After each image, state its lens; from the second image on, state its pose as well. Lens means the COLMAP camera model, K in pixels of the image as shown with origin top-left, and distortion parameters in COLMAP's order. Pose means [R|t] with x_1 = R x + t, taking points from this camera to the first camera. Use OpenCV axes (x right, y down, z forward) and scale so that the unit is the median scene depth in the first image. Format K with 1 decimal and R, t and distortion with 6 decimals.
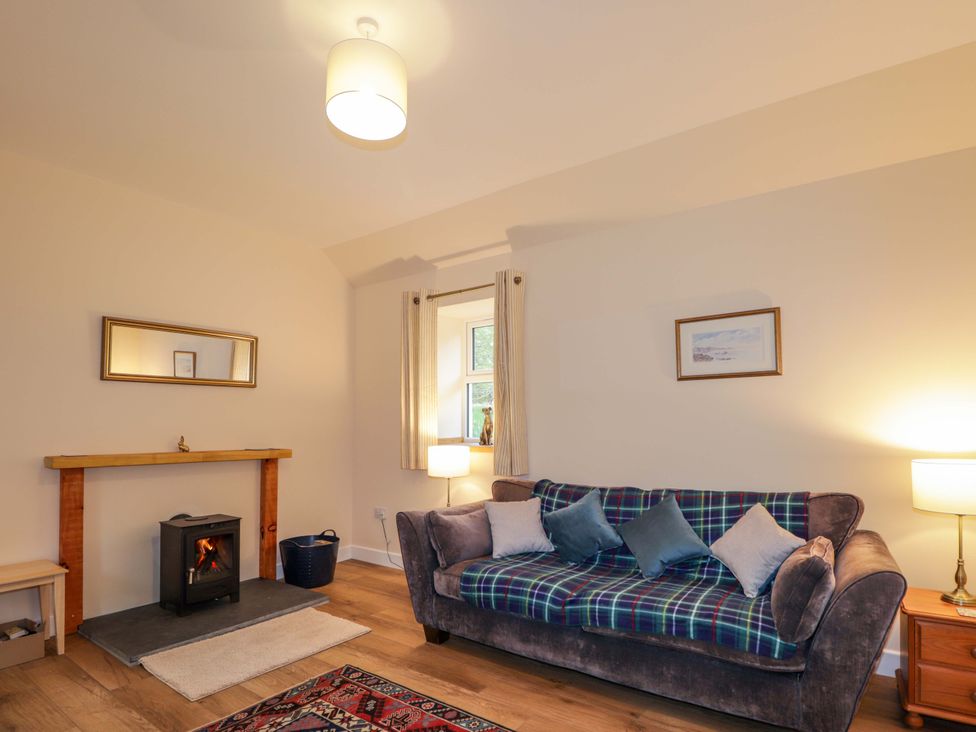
lens RADIAL K [[528.4, 0, 491.5], [0, 528.4, 408.7], [0, 0, 1]] dist [0.001704, -0.016280]
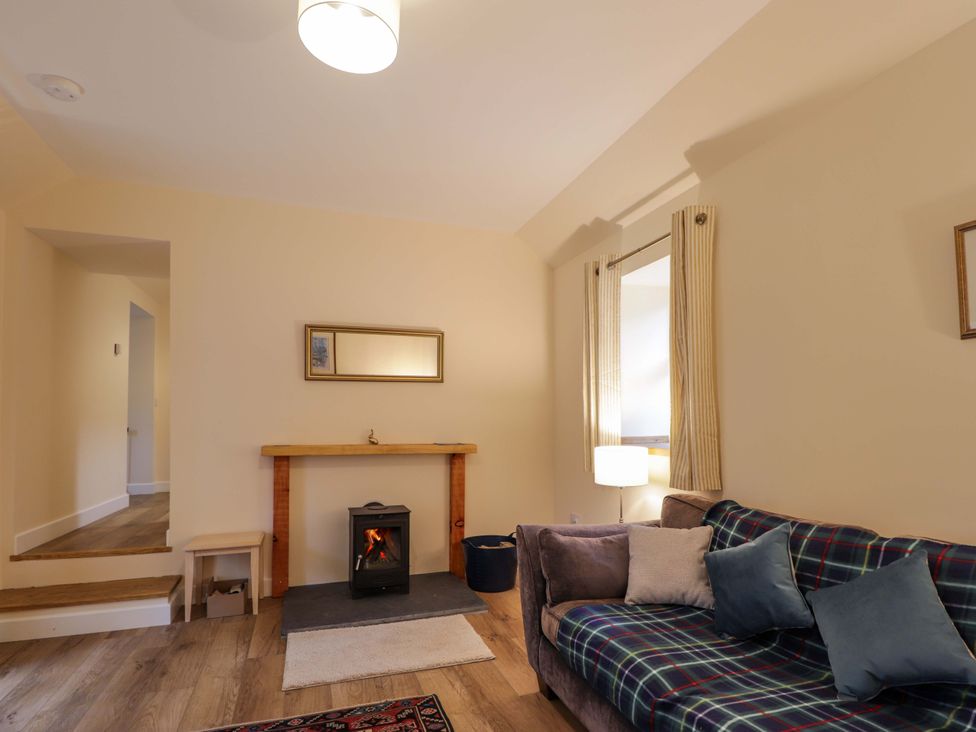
lens RADIAL K [[528.4, 0, 491.5], [0, 528.4, 408.7], [0, 0, 1]] dist [0.001704, -0.016280]
pose [[0.825245, -0.009486, -0.564695, 0.259880], [0.015023, 0.999874, 0.005158, 0.008088], [0.564575, -0.012740, 0.825284, 0.292381]]
